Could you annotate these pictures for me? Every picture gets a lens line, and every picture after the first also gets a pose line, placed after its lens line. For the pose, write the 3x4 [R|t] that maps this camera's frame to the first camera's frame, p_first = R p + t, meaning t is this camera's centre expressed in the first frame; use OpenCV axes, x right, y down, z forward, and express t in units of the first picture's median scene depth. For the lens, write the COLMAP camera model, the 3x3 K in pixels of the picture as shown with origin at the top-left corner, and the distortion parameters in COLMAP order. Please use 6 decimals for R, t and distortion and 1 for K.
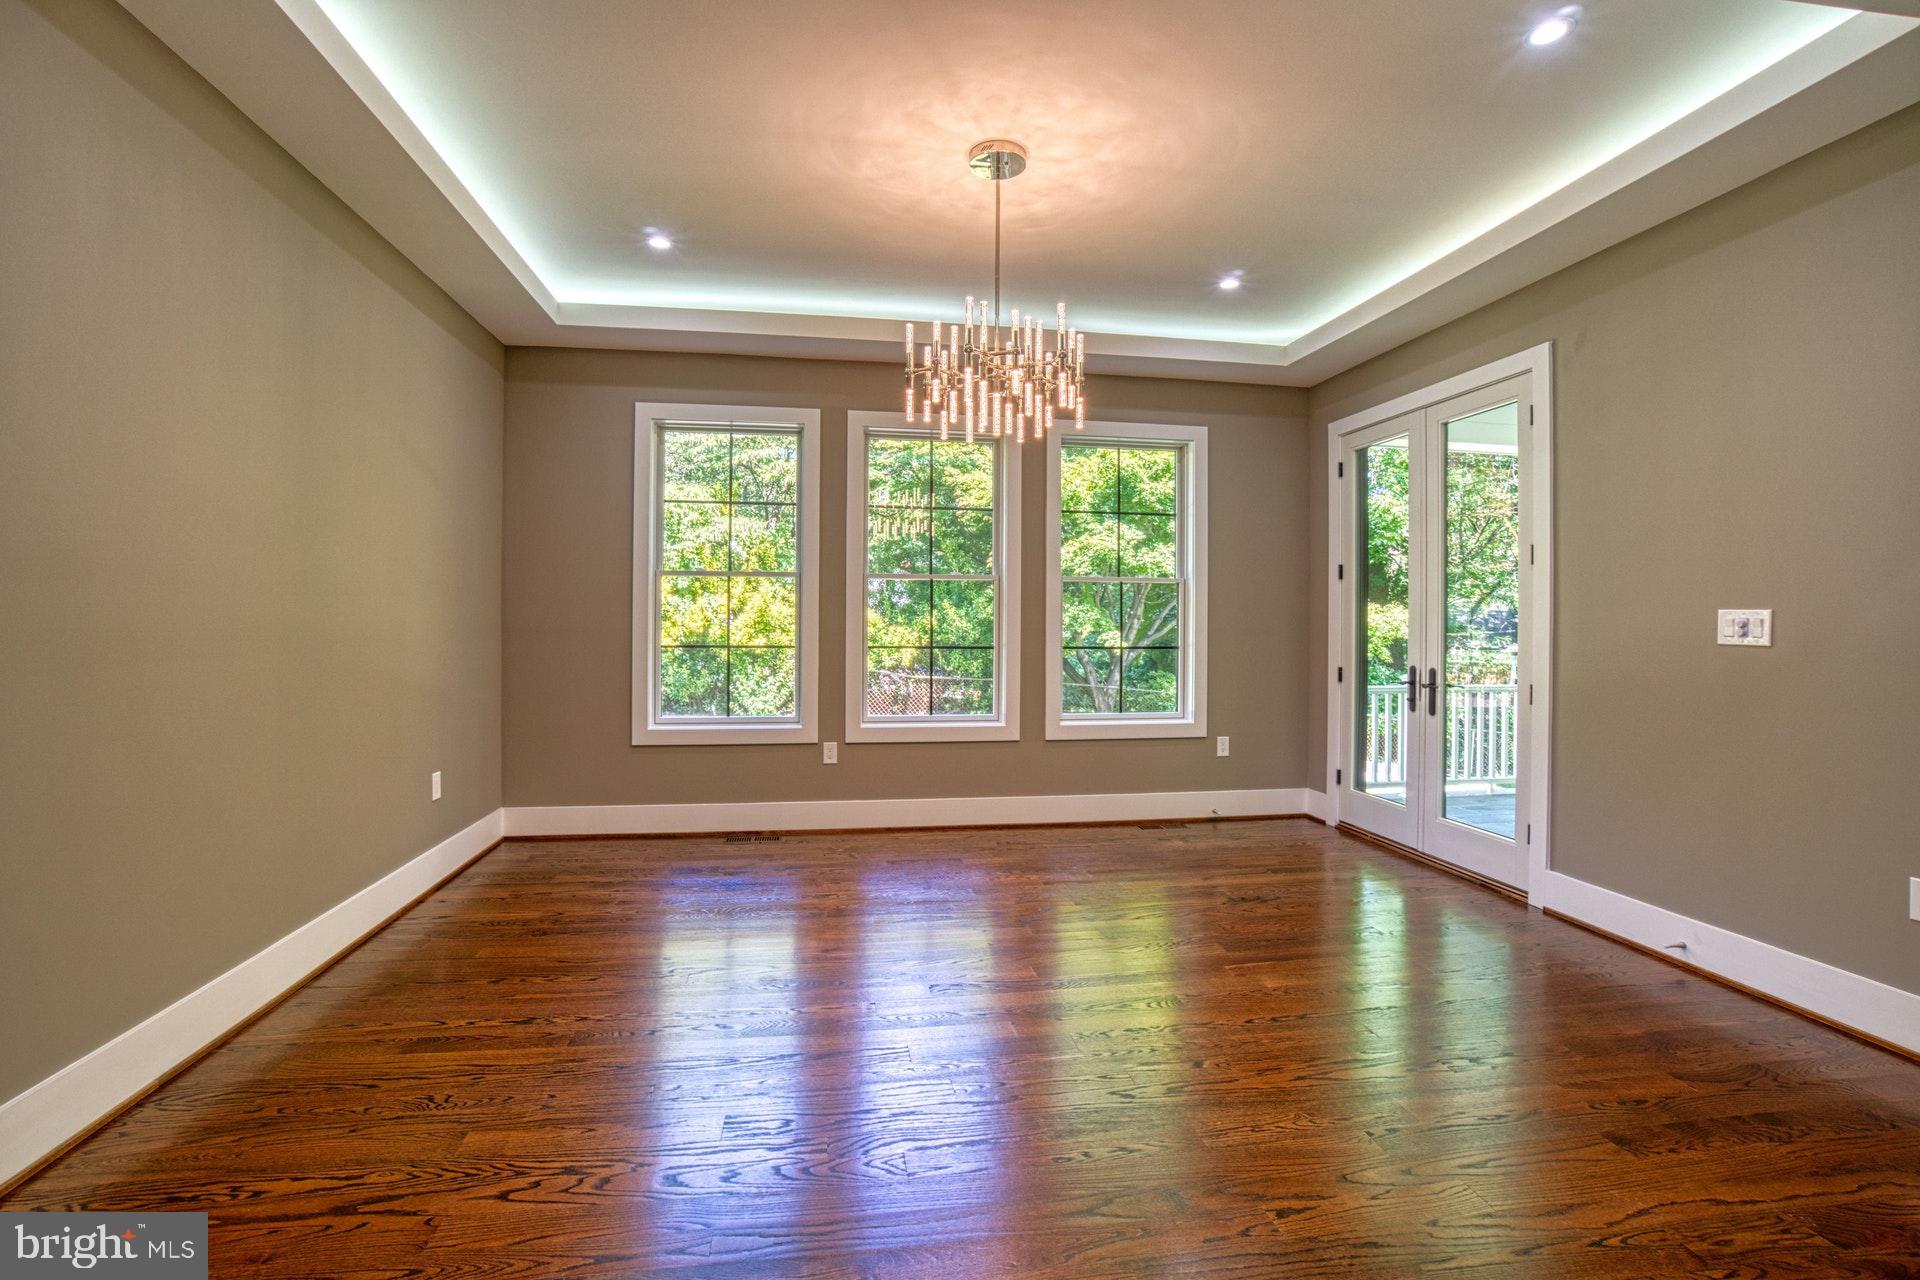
lens RADIAL K [[868.1, 0, 954.4], [0, 868.1, 640.3], [0, 0, 1]] dist [-0.037908, 0.004102]
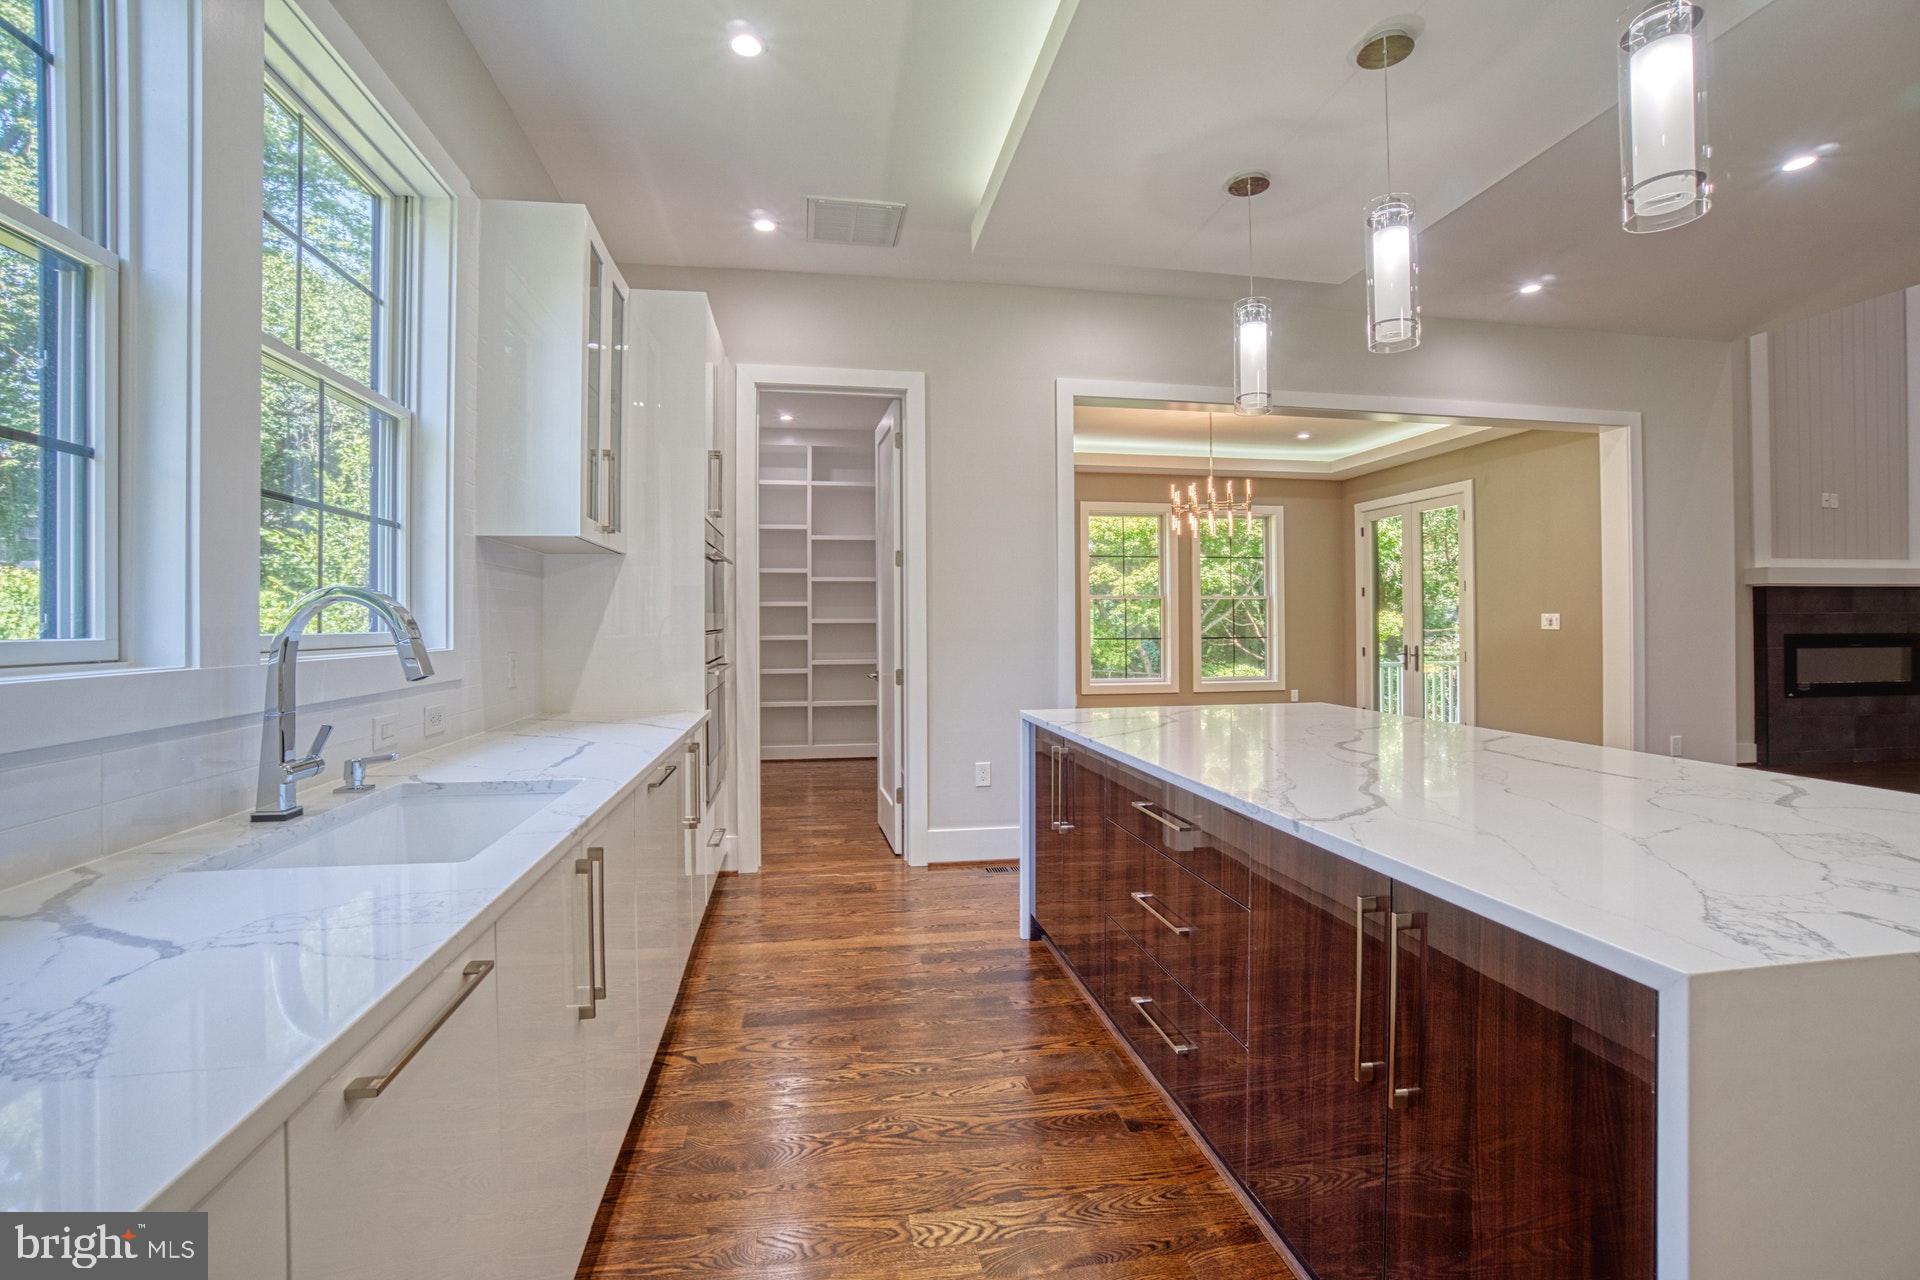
lens RADIAL K [[868.1, 0, 969.4], [0, 868.1, 633.0], [0, 0, 1]] dist [-0.037908, 0.004102]
pose [[0.999750, -0.009497, 0.020244, -0.363124], [0.009743, 0.999879, -0.012102, 0.015195], [-0.020126, 0.012296, 0.999722, -0.682928]]
